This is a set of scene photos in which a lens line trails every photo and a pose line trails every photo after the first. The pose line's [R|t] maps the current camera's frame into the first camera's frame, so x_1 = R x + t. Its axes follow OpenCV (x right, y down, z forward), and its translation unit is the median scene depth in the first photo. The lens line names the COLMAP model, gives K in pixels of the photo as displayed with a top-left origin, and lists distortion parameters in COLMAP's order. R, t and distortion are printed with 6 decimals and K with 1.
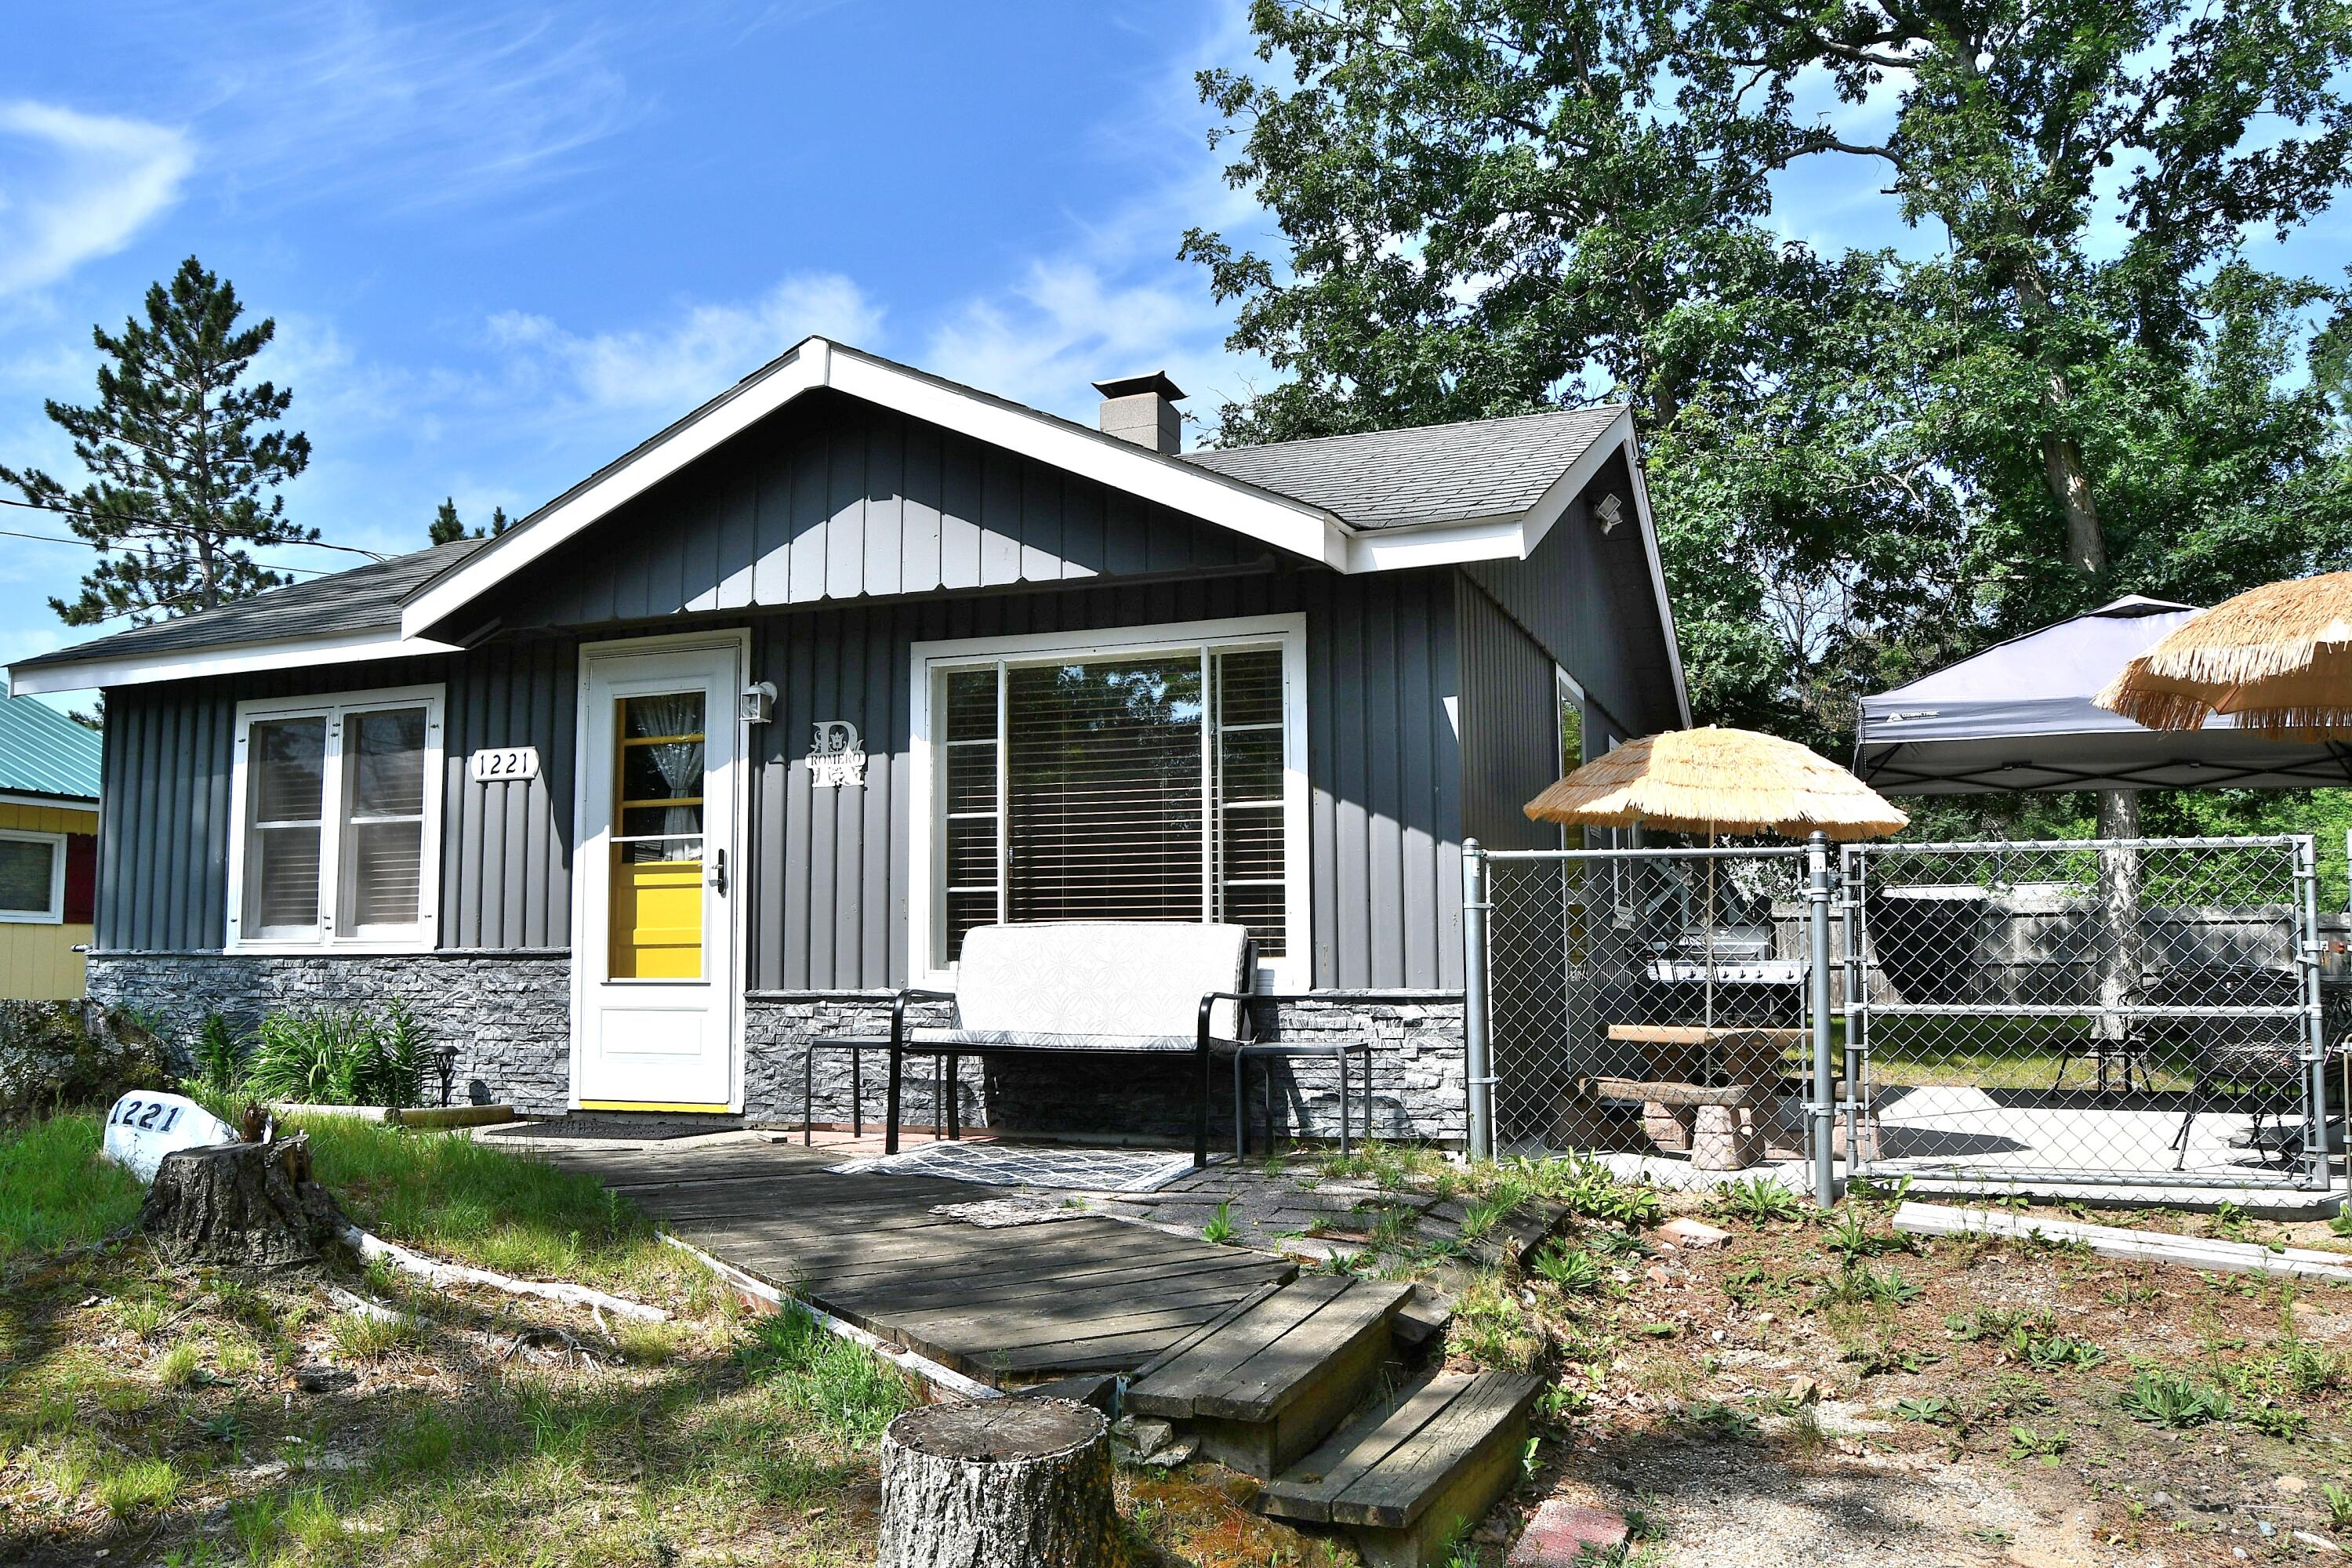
lens RADIAL K [[1829.8, 0, 1176.0], [0, 1829.8, 784.0], [0, 0, 1]] dist [-0.091104, 0.030332]
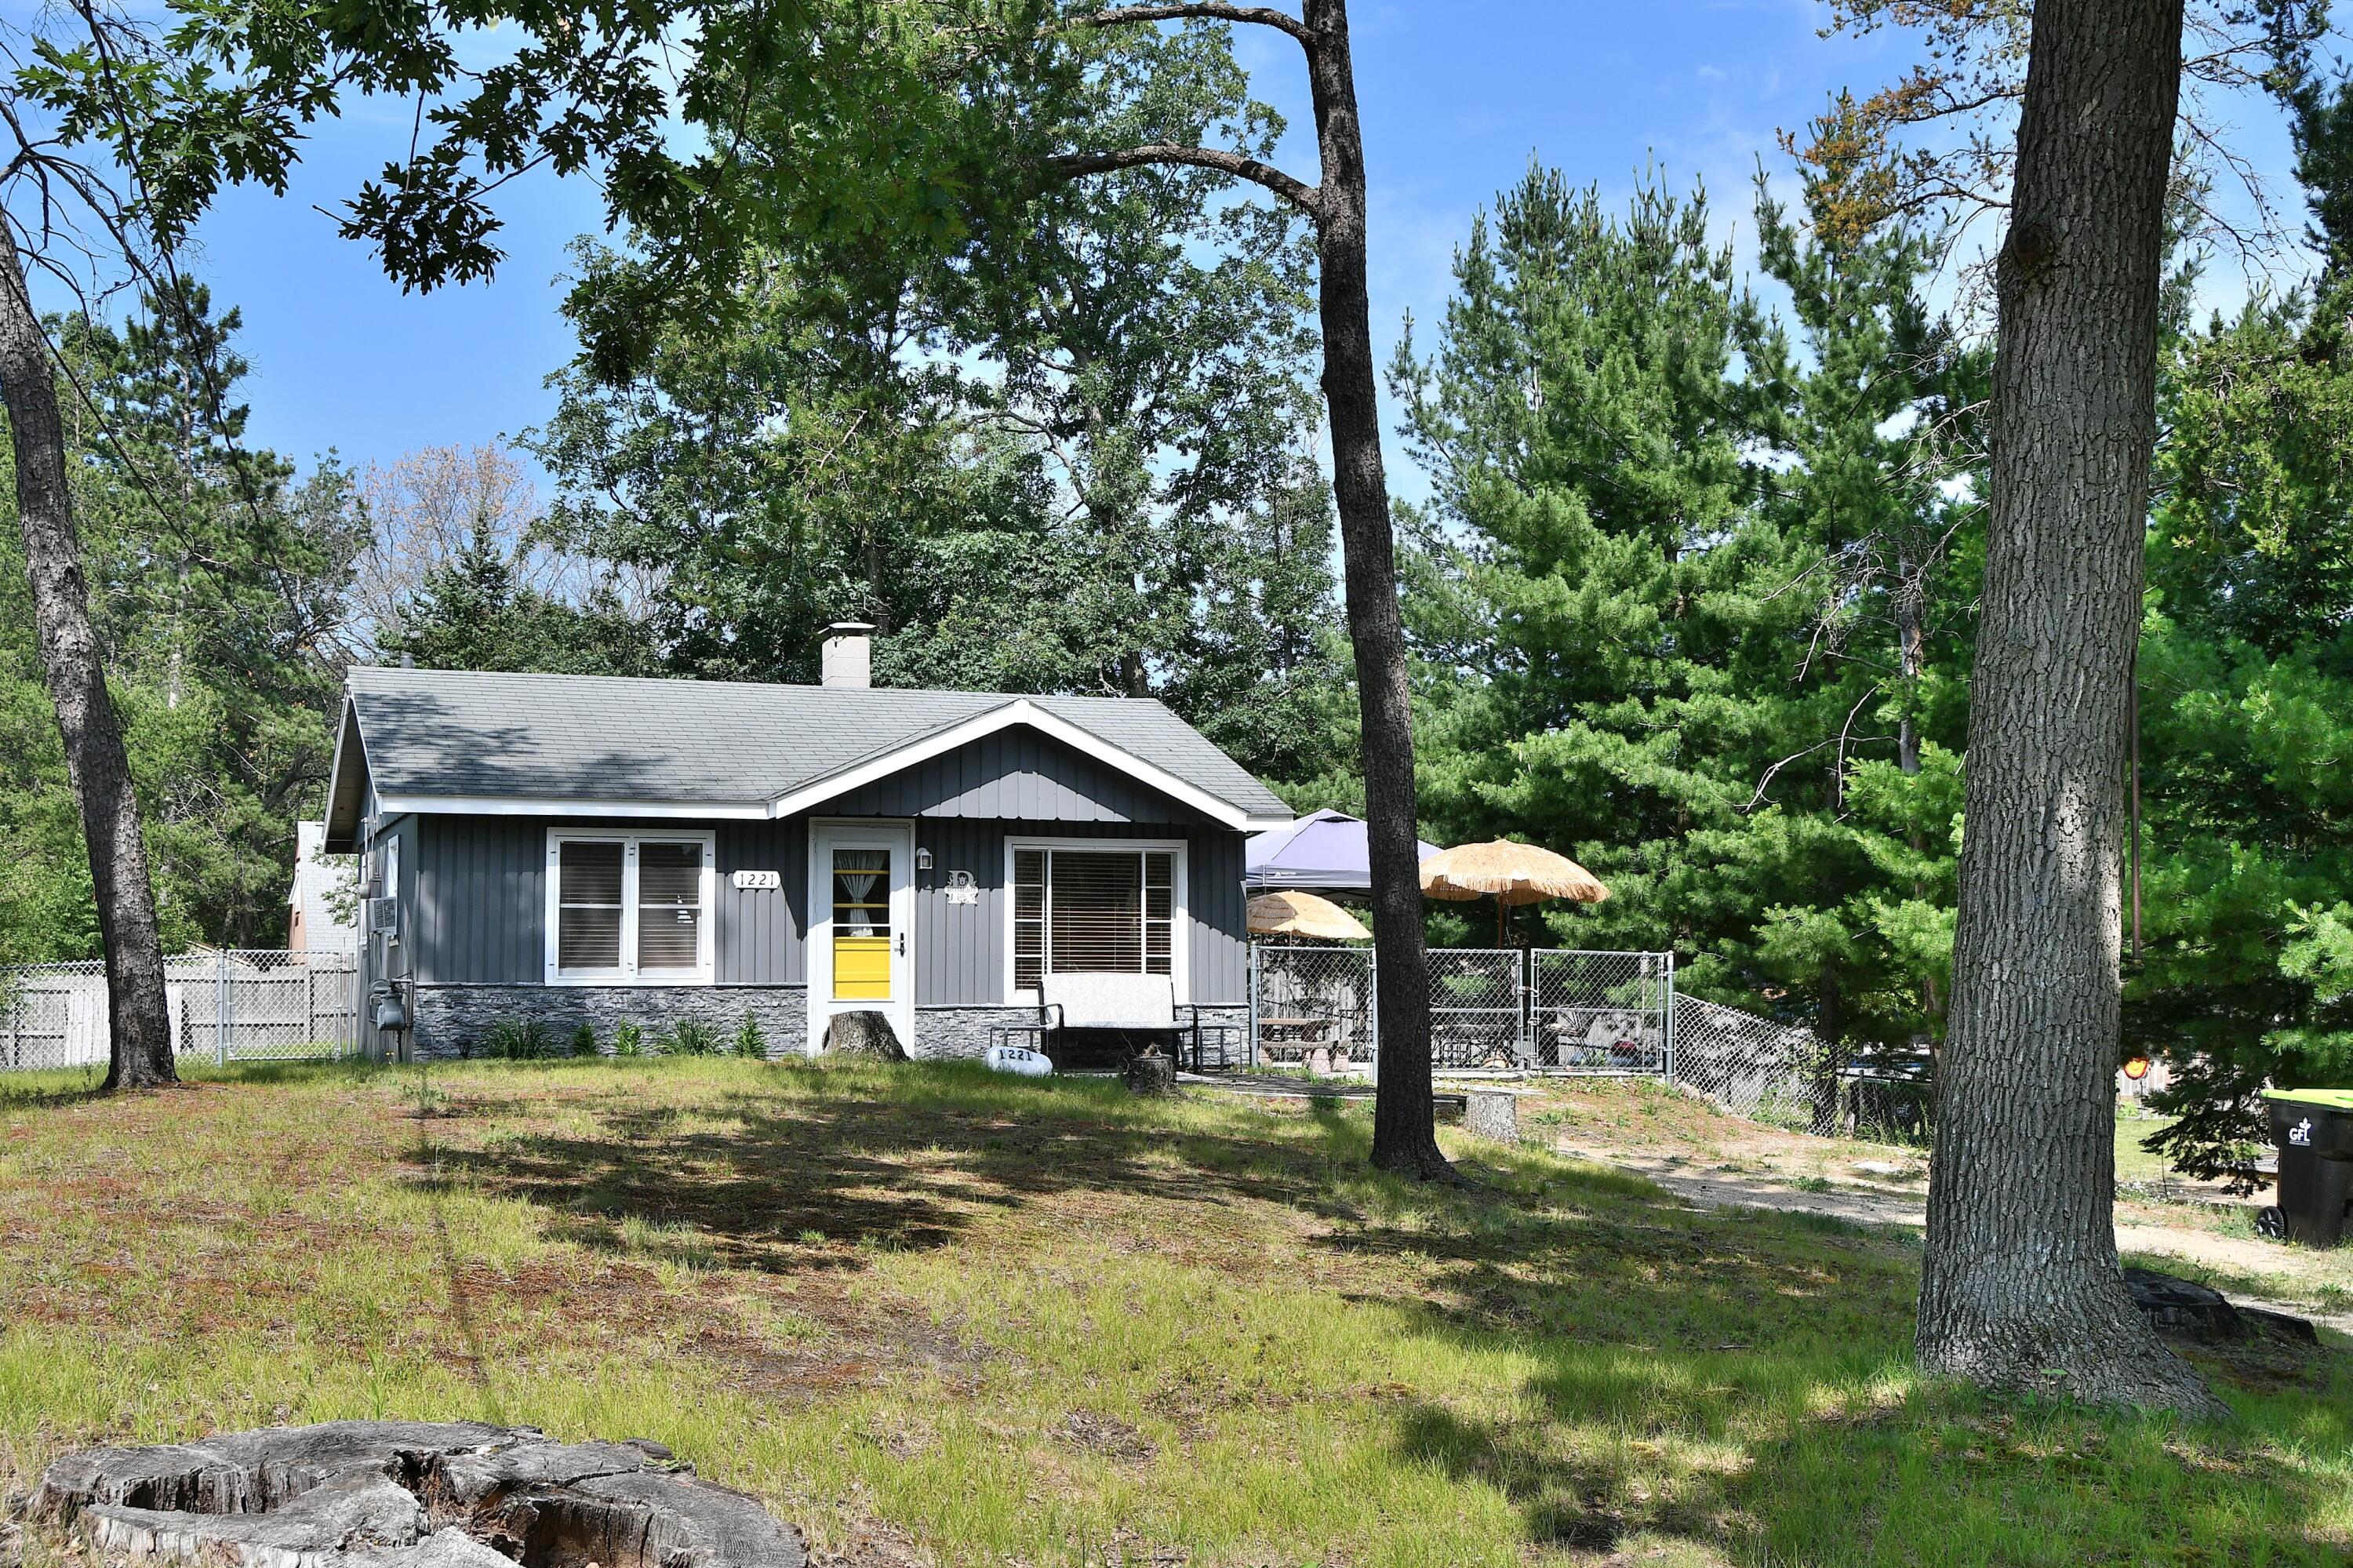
lens RADIAL K [[2460.4, 0, 1176.5], [0, 2460.4, 784.0], [0, 0, 1]] dist [-0.075173, -0.008906]
pose [[0.723407, 0.058379, 0.687950, -1.885410], [-0.072544, 0.997330, -0.008351, -0.124357], [-0.686600, -0.043866, 0.725710, -1.125525]]
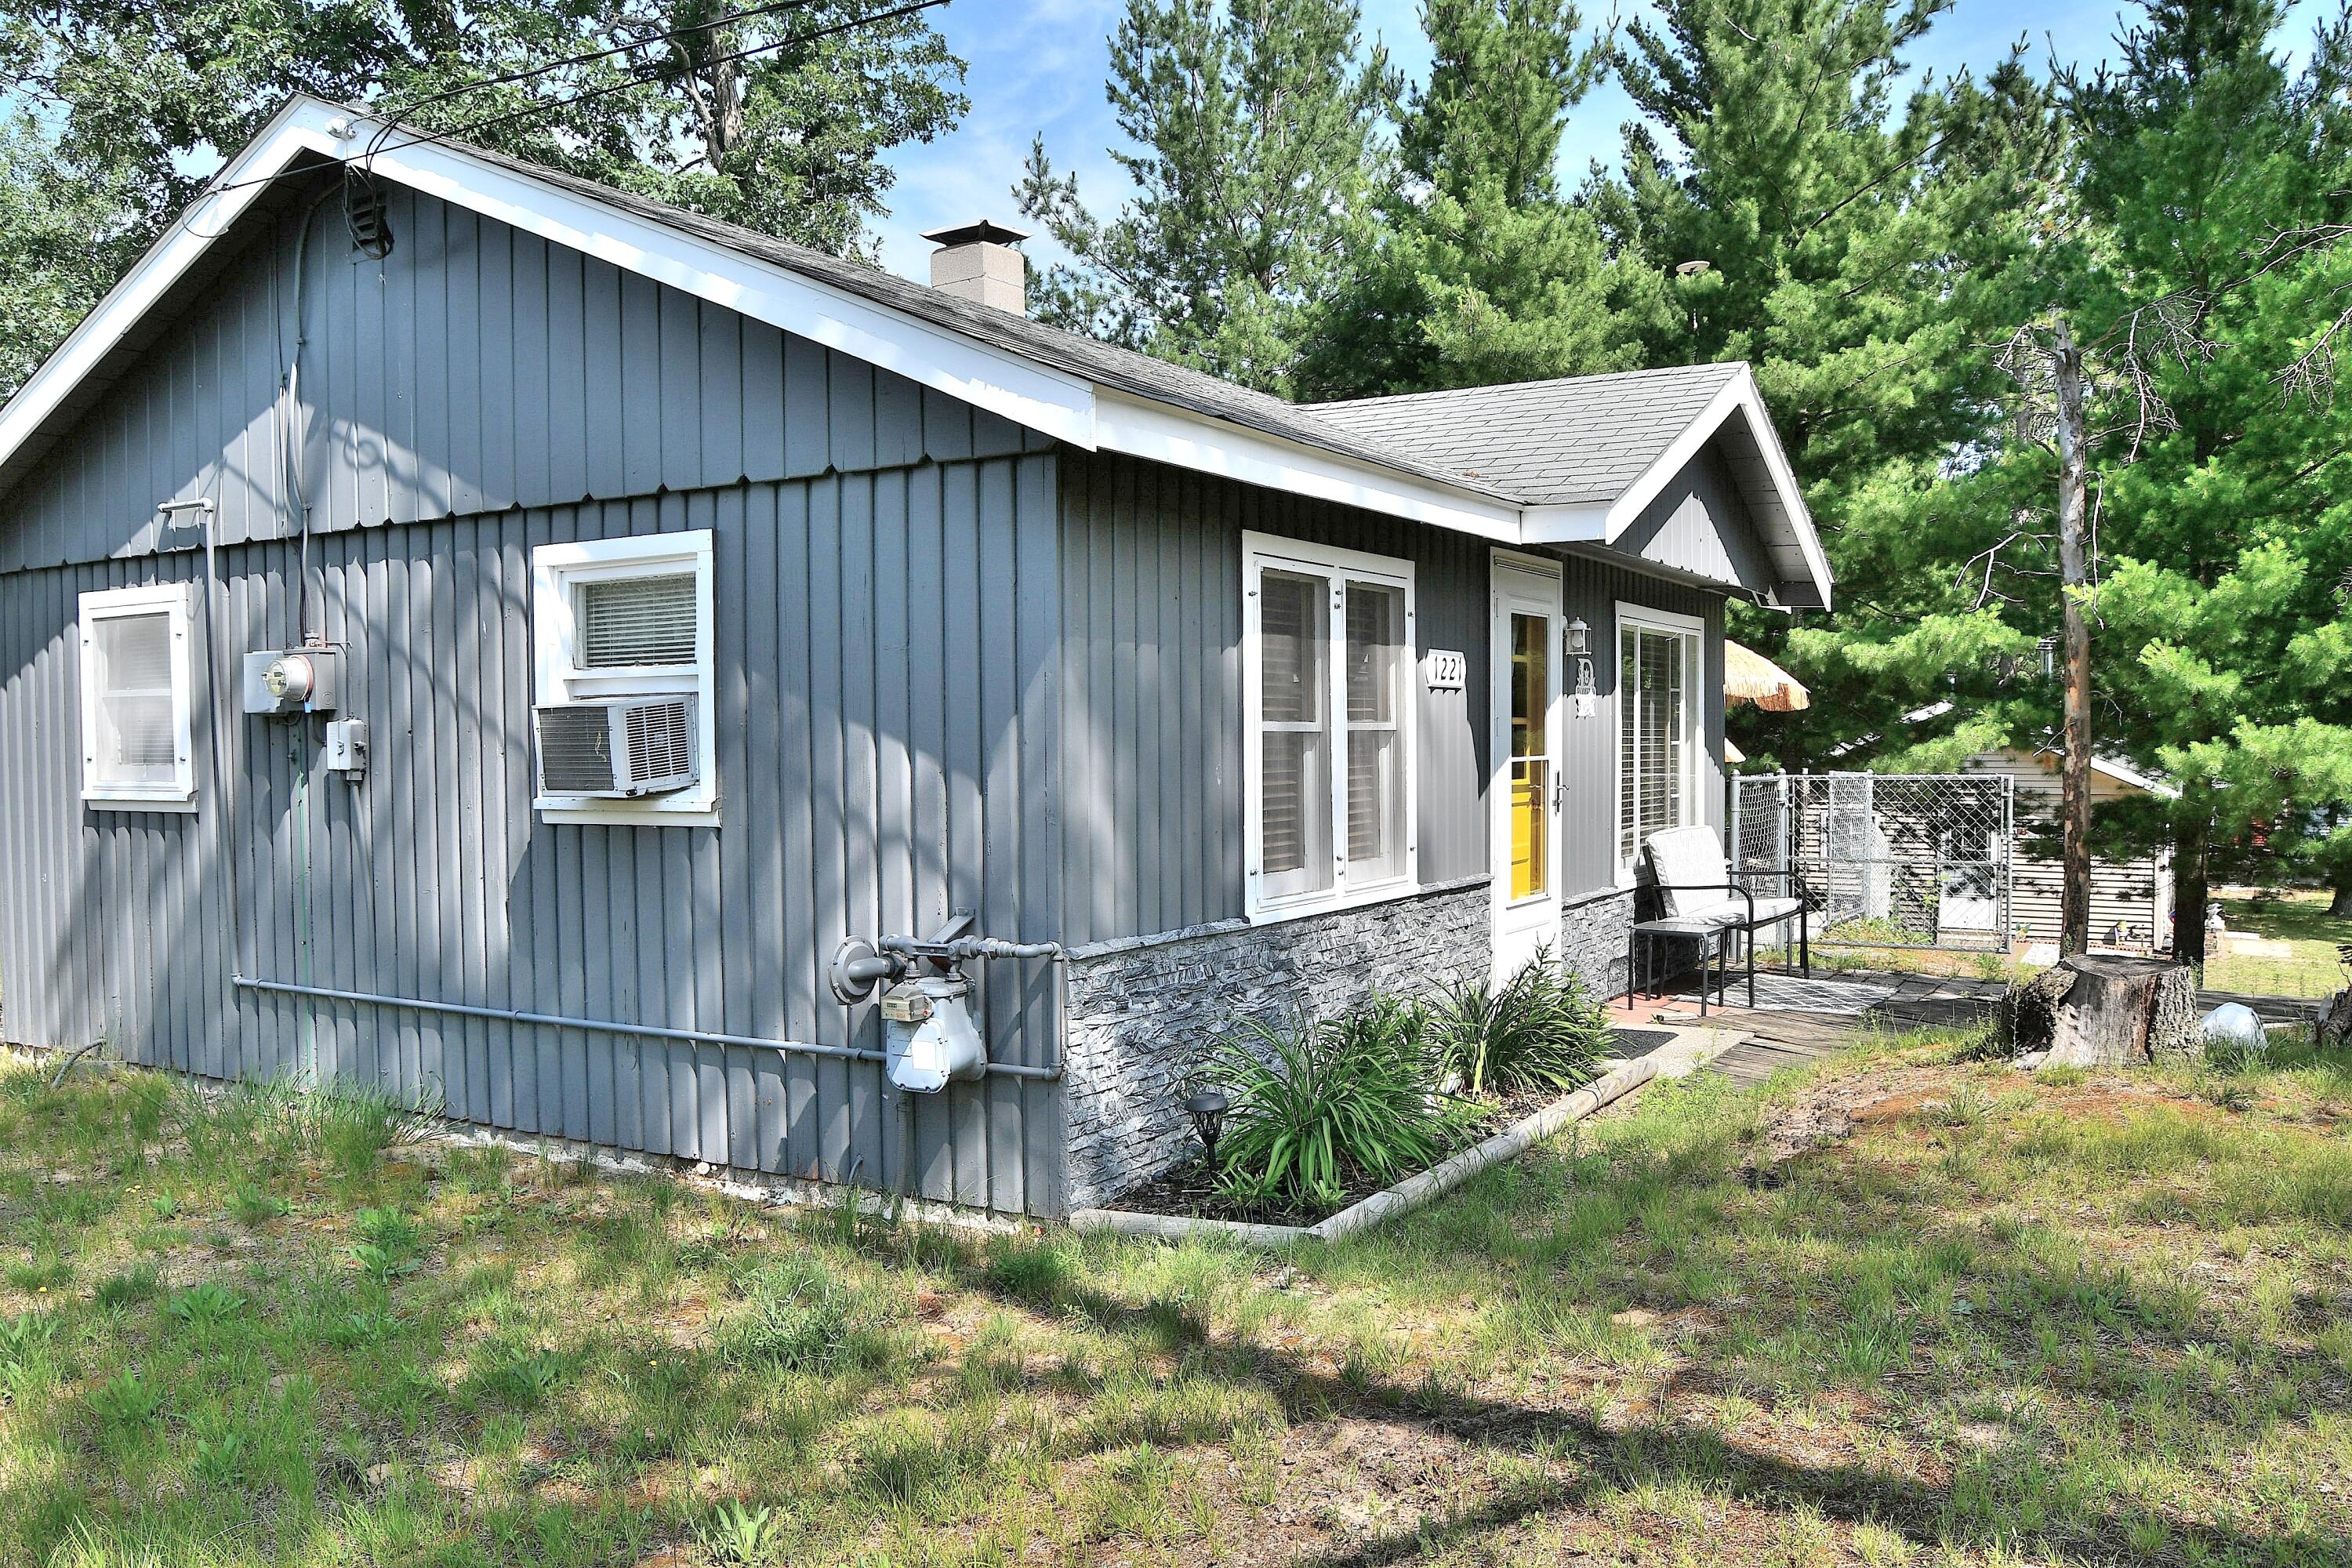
lens RADIAL K [[1829.8, 0, 1176.0], [0, 1829.8, 784.0], [0, 0, 1]] dist [-0.091104, 0.030332]
pose [[0.175813, -0.012974, 0.984338, -1.356985], [-0.084867, 0.995991, 0.028286, 0.032177], [-0.980758, -0.088511, 0.174007, 1.047051]]
